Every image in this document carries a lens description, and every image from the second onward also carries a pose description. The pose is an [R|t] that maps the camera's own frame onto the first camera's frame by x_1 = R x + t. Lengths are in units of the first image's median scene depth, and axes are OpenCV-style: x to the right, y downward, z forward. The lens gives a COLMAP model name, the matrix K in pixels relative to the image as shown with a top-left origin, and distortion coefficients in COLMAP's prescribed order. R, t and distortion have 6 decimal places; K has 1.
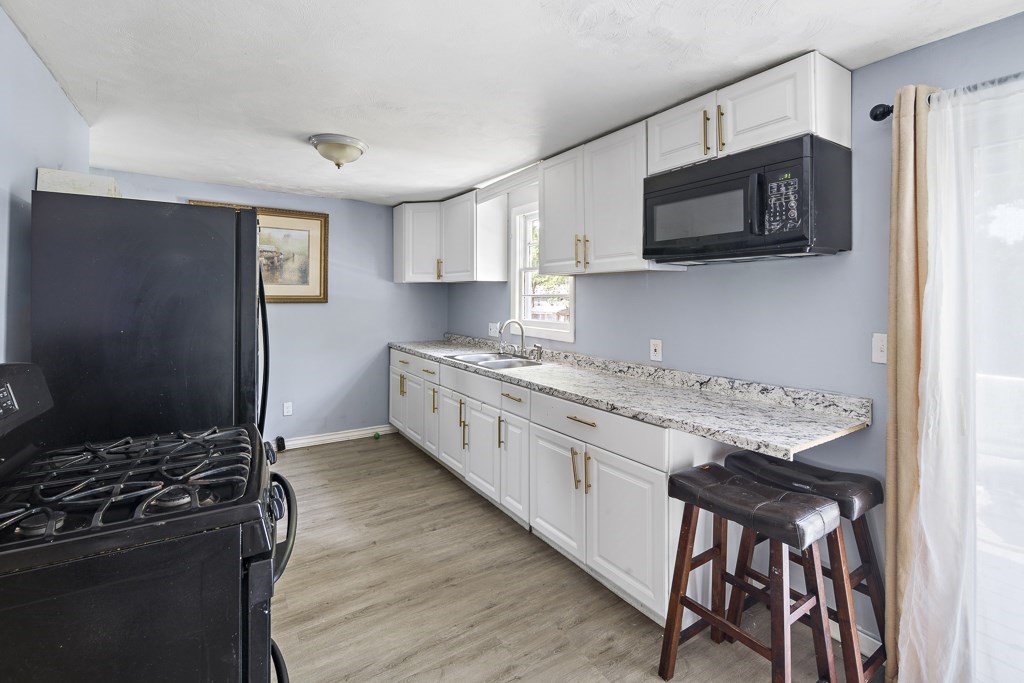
lens RADIAL K [[452.0, 0, 516.6], [0, 452.0, 293.2], [0, 0, 1]] dist [-0.000794, -0.000151]
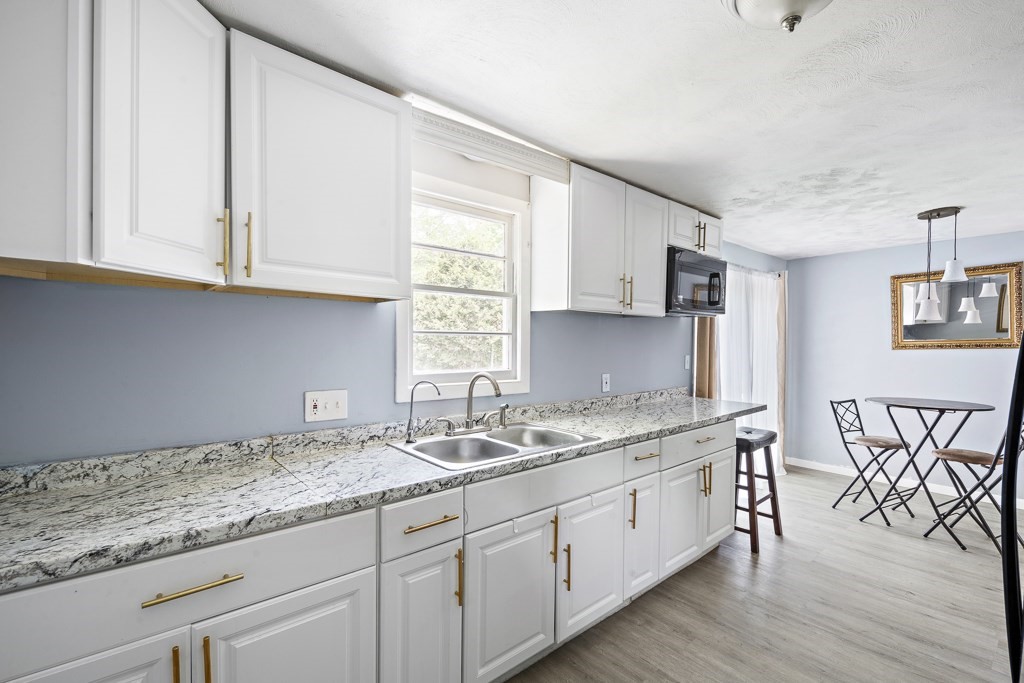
lens RADIAL K [[452.5, 0, 527.9], [0, 452.5, 347.2], [0, 0, 1]] dist [-0.000245, 0.000175]
pose [[-0.136003, -0.014549, 0.990602, -0.834255], [-0.015104, 0.999806, 0.012611, 0.021997], [-0.990593, -0.013247, -0.136197, 1.373029]]
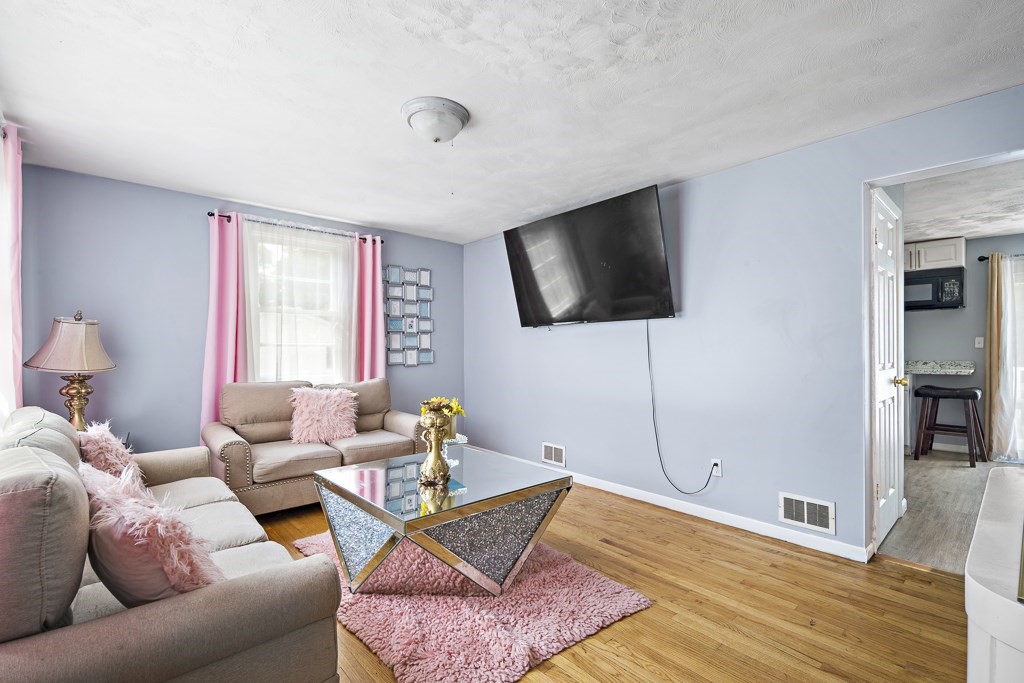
lens RADIAL K [[452.5, 0, 527.9], [0, 452.5, 347.2], [0, 0, 1]] dist [-0.000245, 0.000175]
pose [[0.986914, -0.007675, 0.161065, -1.591159], [0.005544, 0.999891, 0.013673, 0.064108], [-0.161153, -0.012601, 0.986849, -0.870859]]
